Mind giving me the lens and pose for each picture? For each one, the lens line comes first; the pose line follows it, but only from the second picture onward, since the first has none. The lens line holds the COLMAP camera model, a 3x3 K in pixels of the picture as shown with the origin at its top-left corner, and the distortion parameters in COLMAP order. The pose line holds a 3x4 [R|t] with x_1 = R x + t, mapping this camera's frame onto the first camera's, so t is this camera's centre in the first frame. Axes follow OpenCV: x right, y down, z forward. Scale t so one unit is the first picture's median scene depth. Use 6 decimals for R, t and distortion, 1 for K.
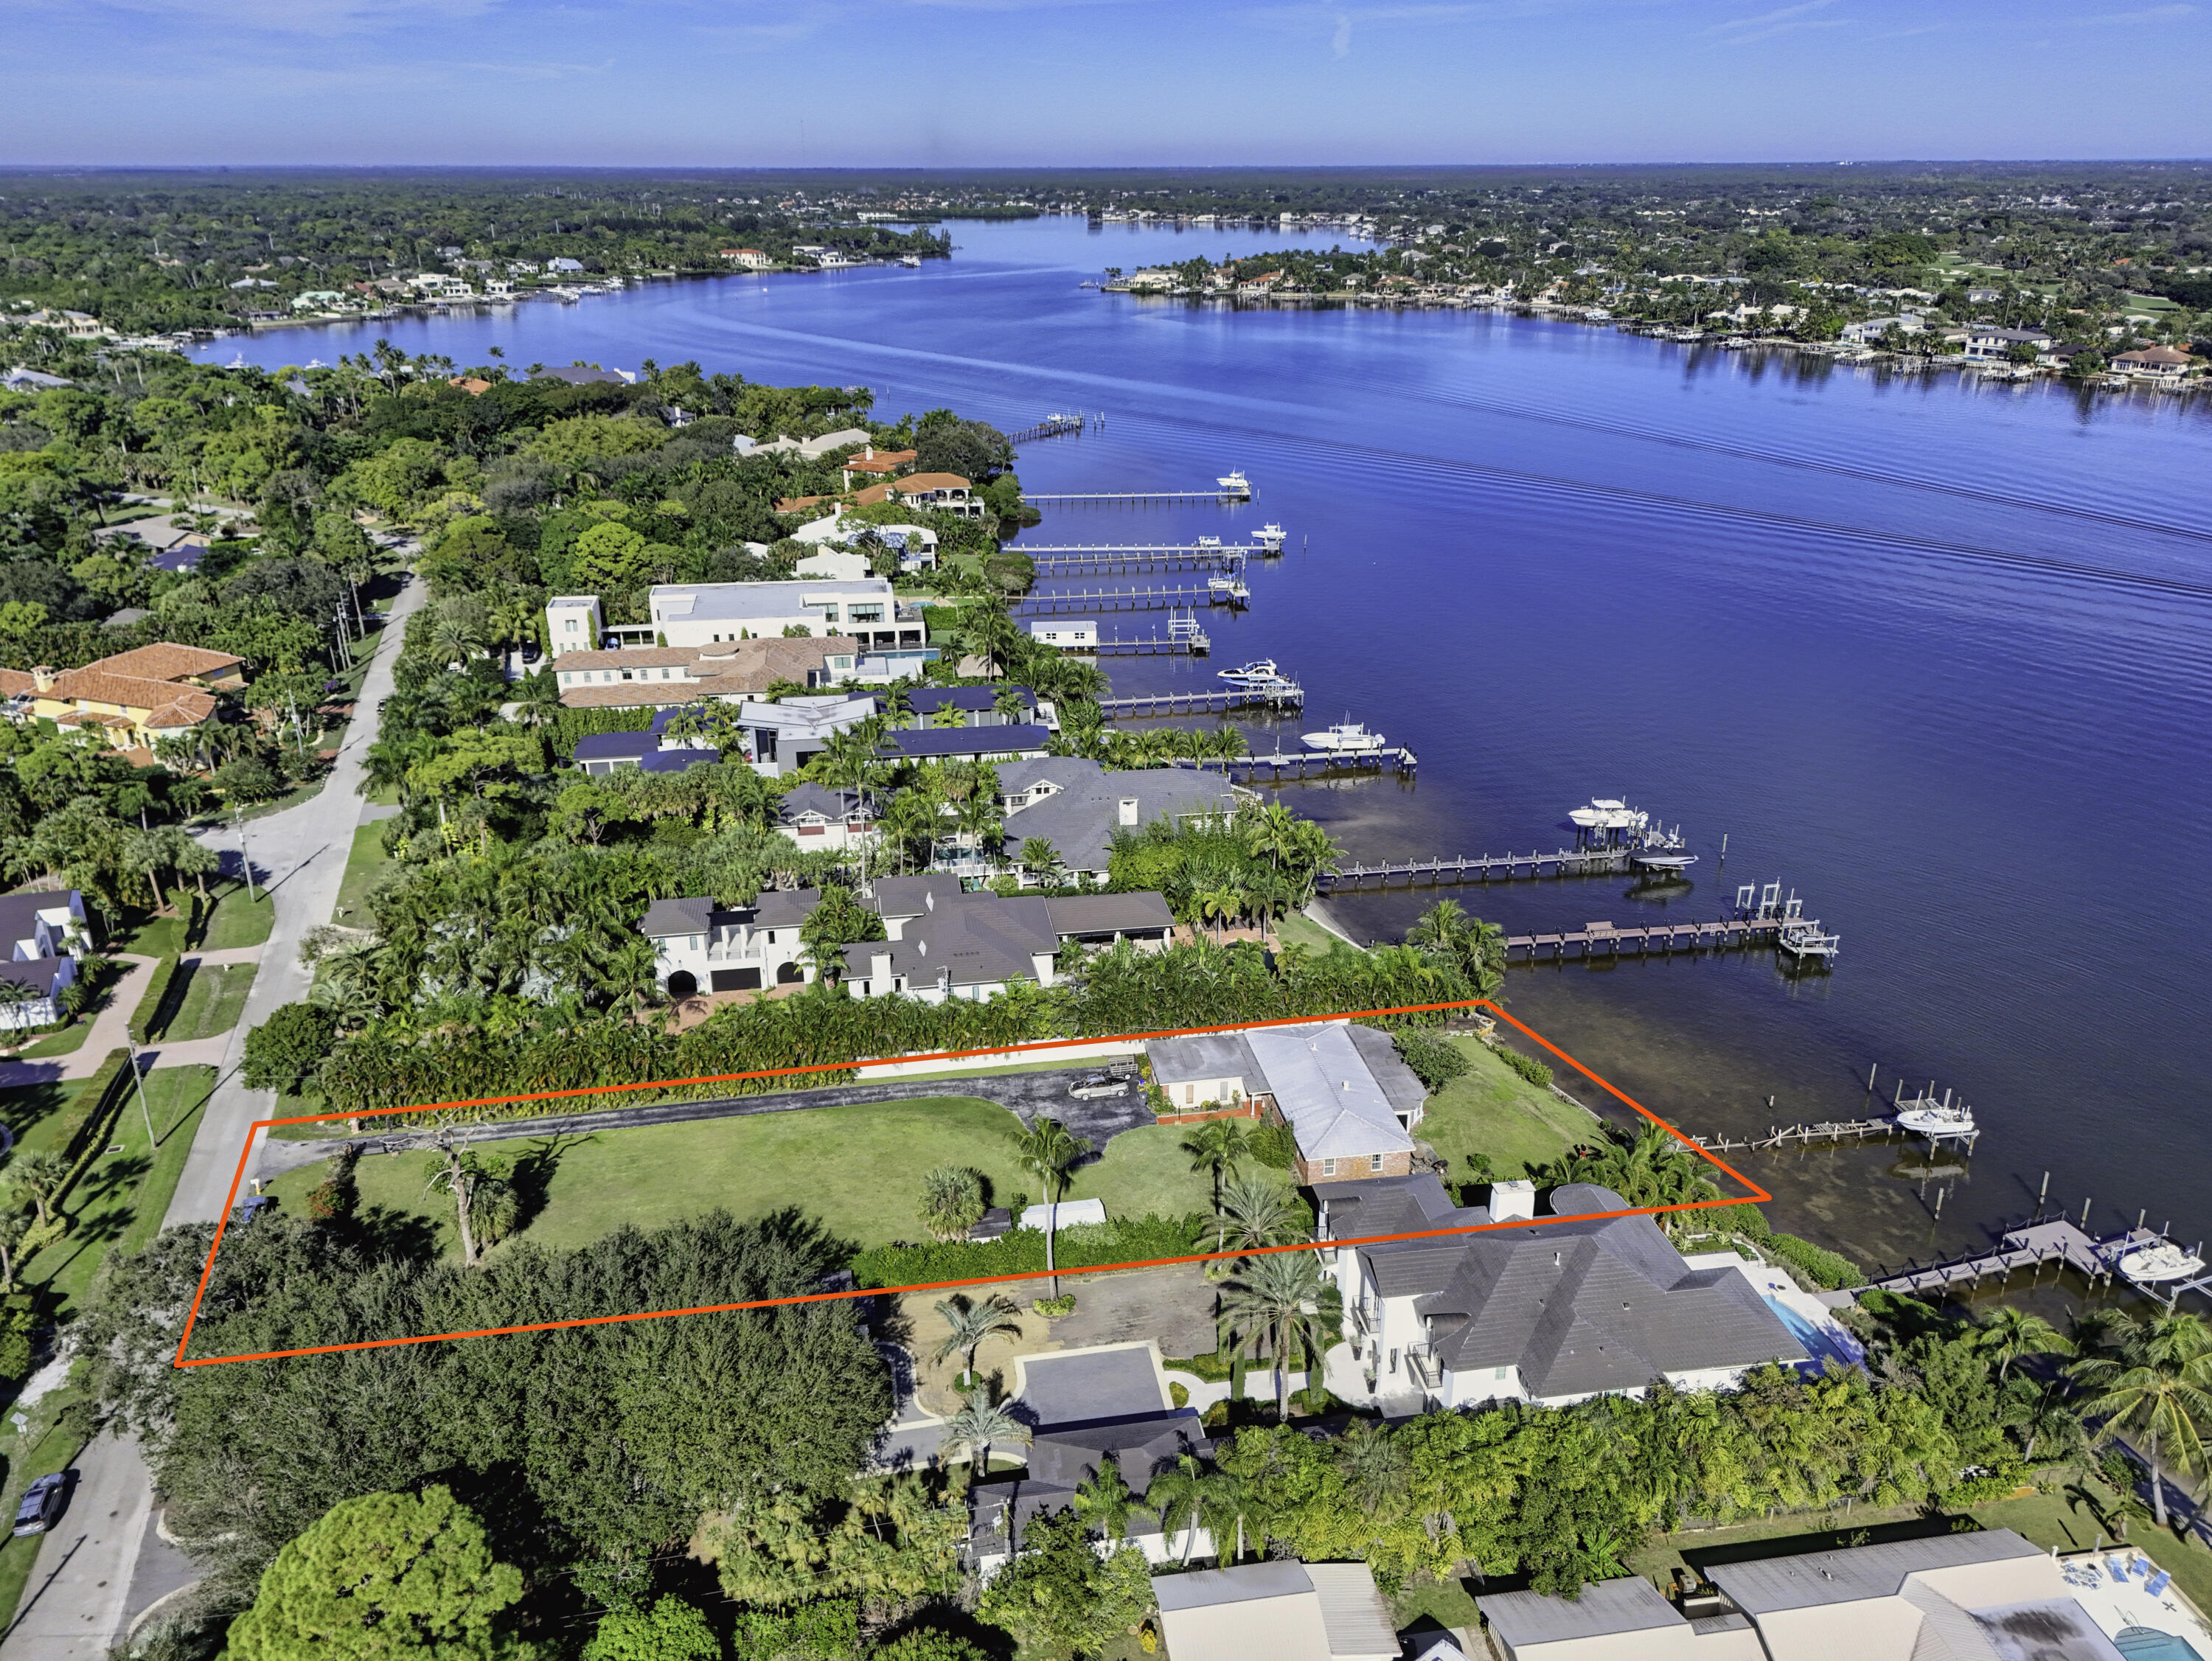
lens RADIAL K [[1631.4, 0, 1106.0], [0, 1631.4, 830.5], [0, 0, 1]] dist [0.069843, -0.058962]
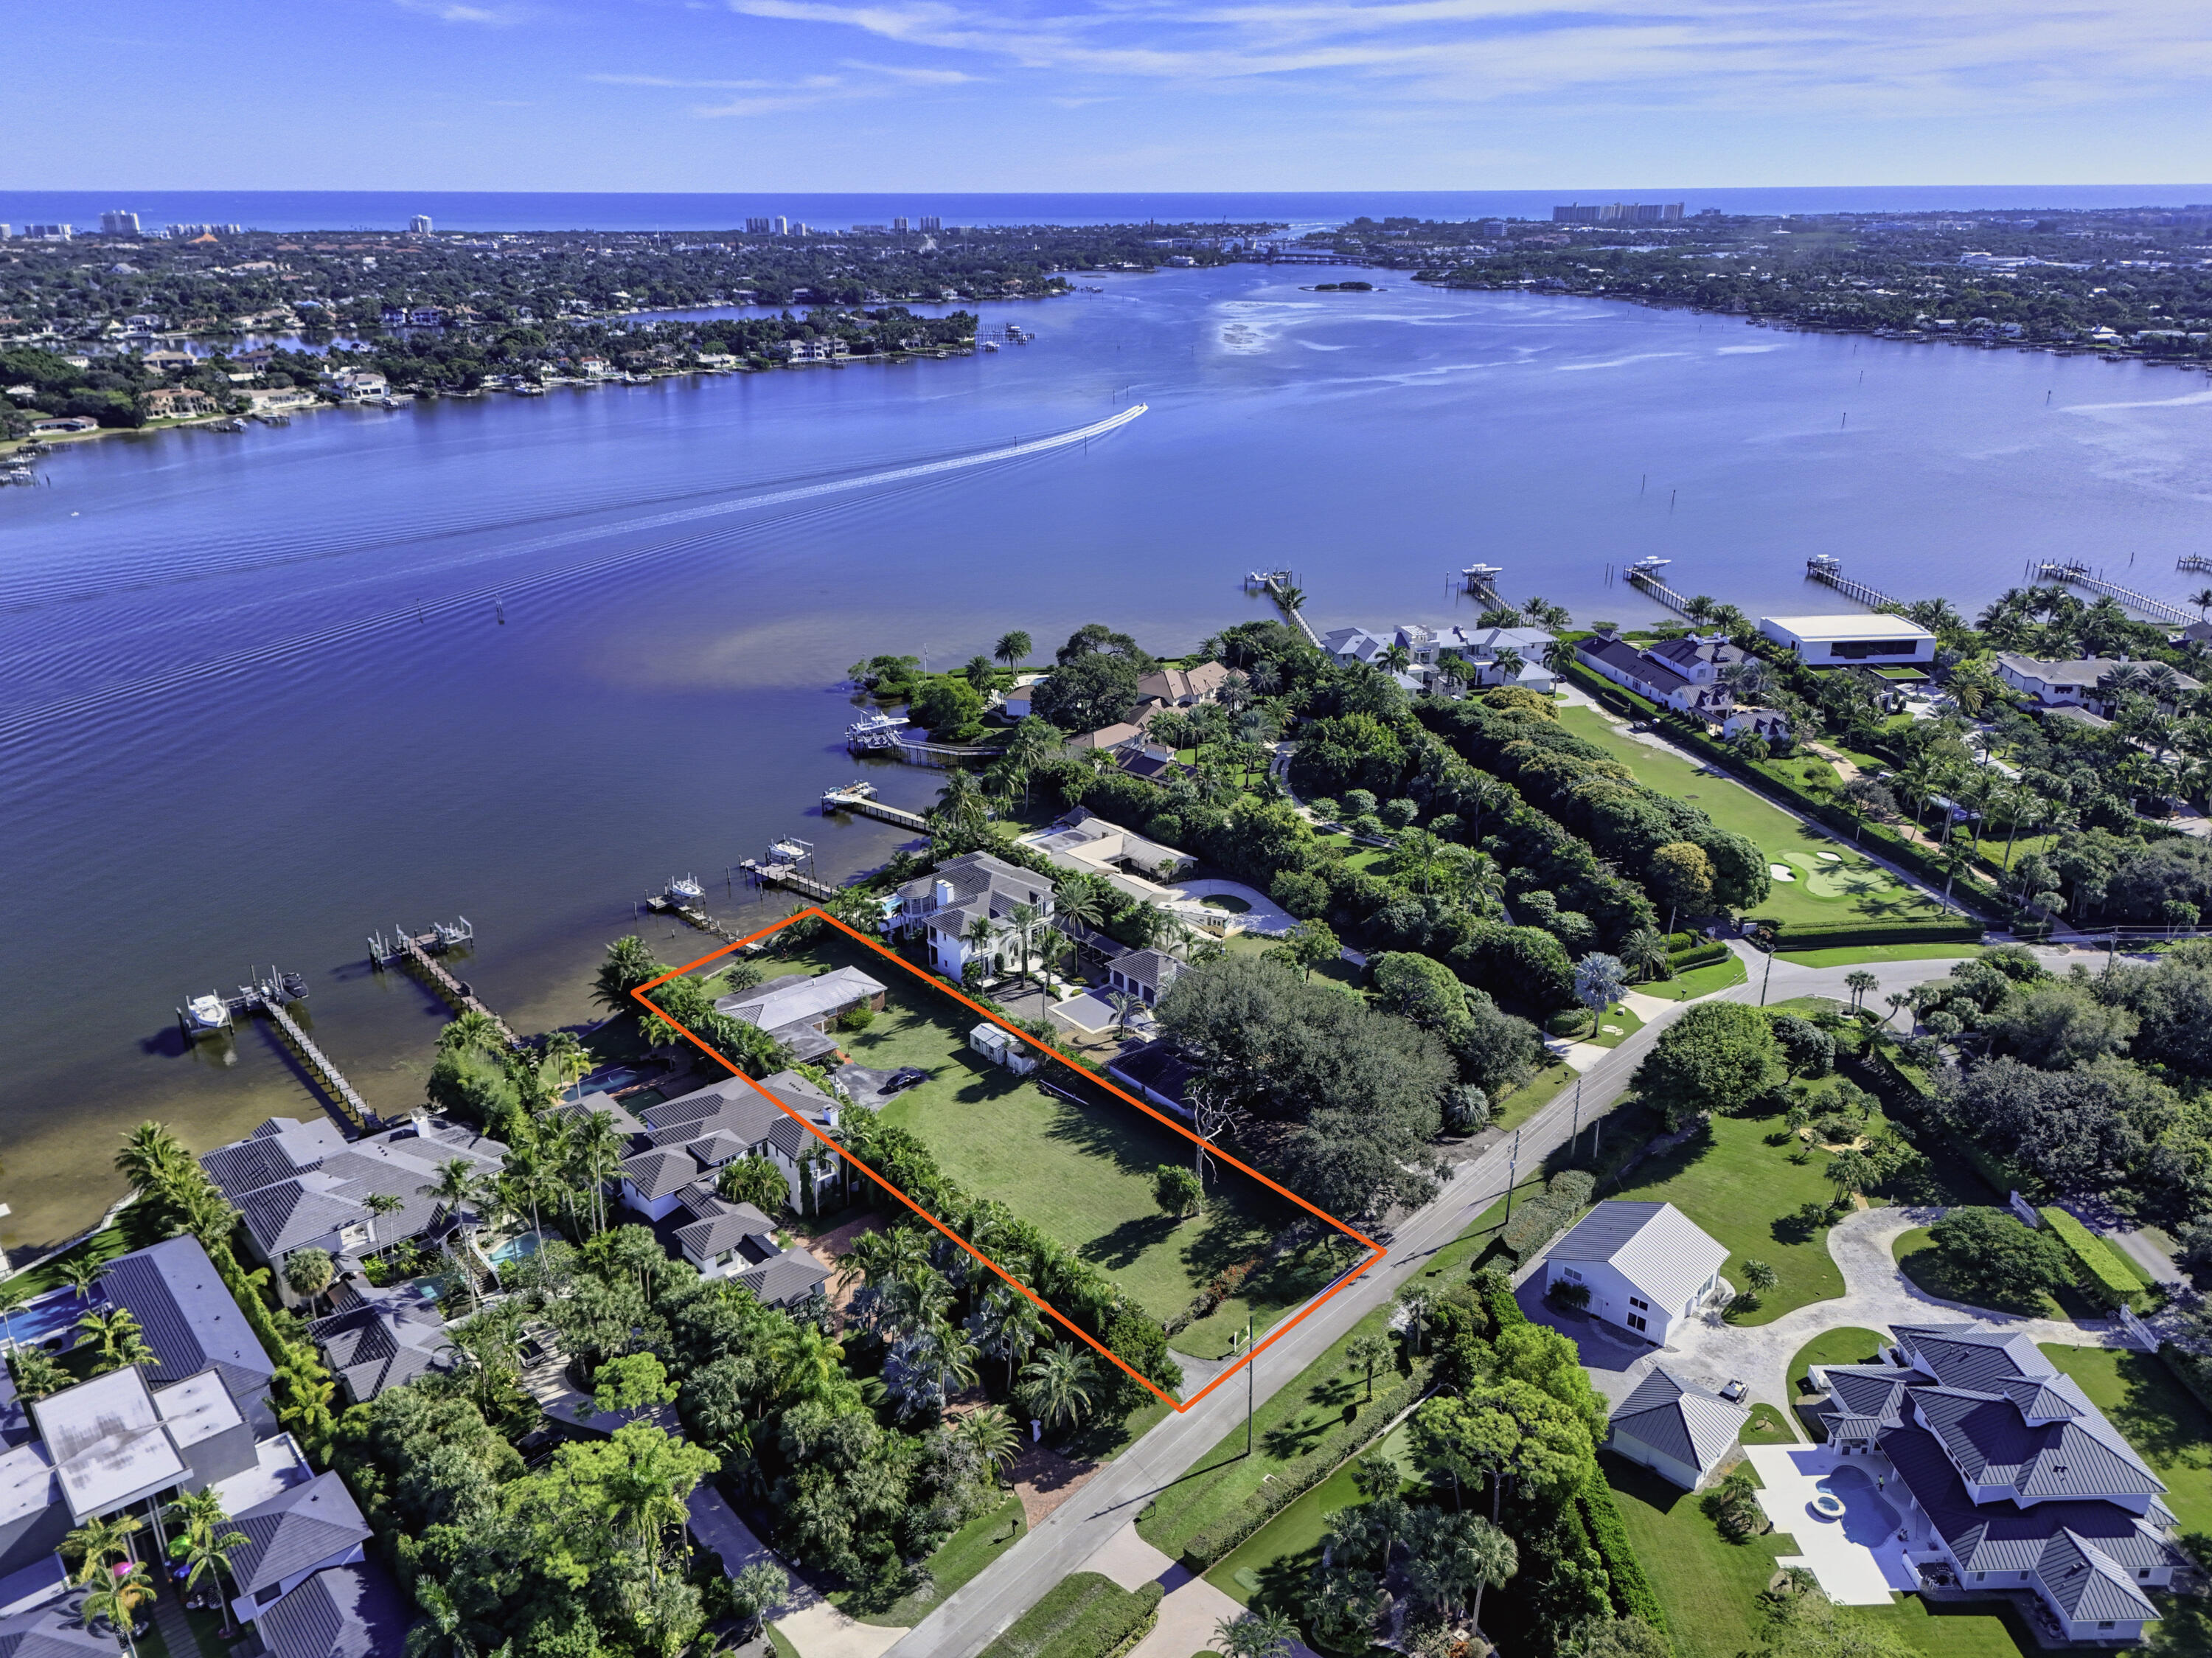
lens RADIAL K [[1639.7, 0, 1106.0], [0, 1639.7, 829.0], [0, 0, 1]] dist [0.093422, -0.113694]
pose [[-0.523886, -0.303298, 0.795961, -0.272956], [0.324162, 0.793152, 0.515586, -0.154679], [-0.787694, 0.528128, -0.317203, 0.261137]]
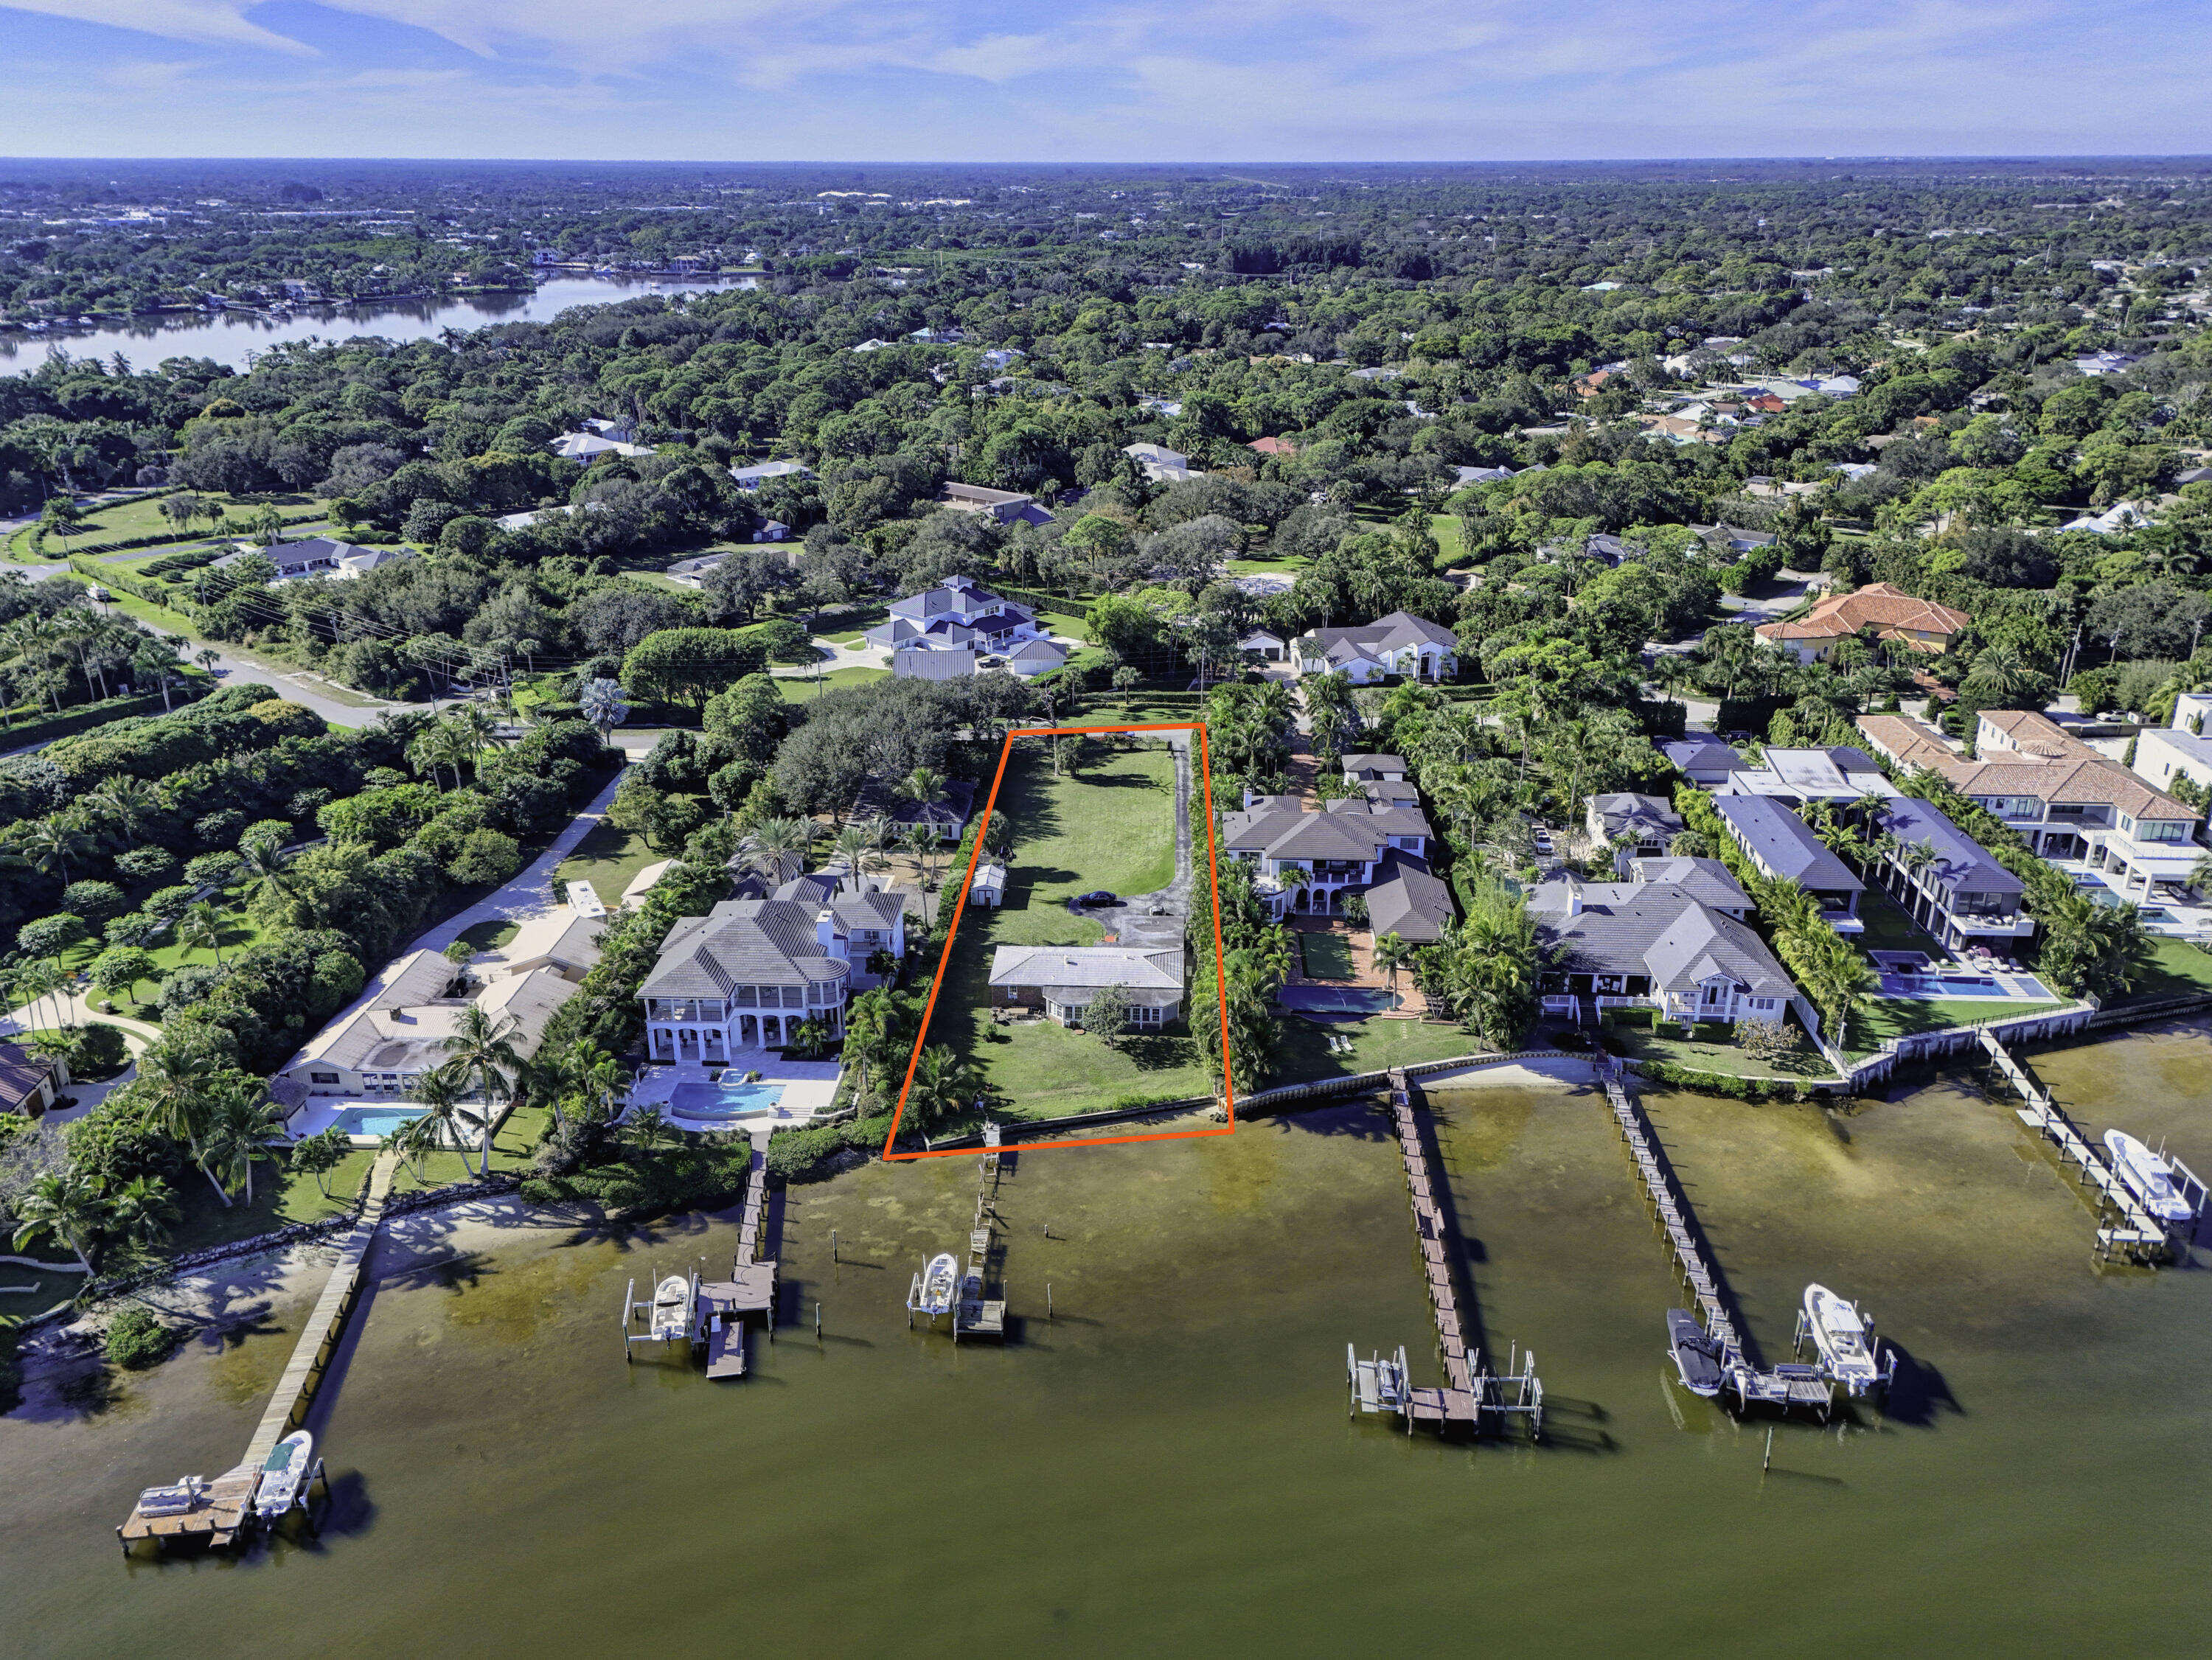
lens RADIAL K [[1637.6, 0, 1112.8], [0, 1637.6, 827.6], [0, 0, 1]] dist [0.095839, -0.095245]
pose [[-0.205716, 0.370970, -0.905573, 0.272285], [-0.365702, 0.829182, 0.422752, -0.104582], [0.907713, 0.418137, -0.034912, 0.223280]]
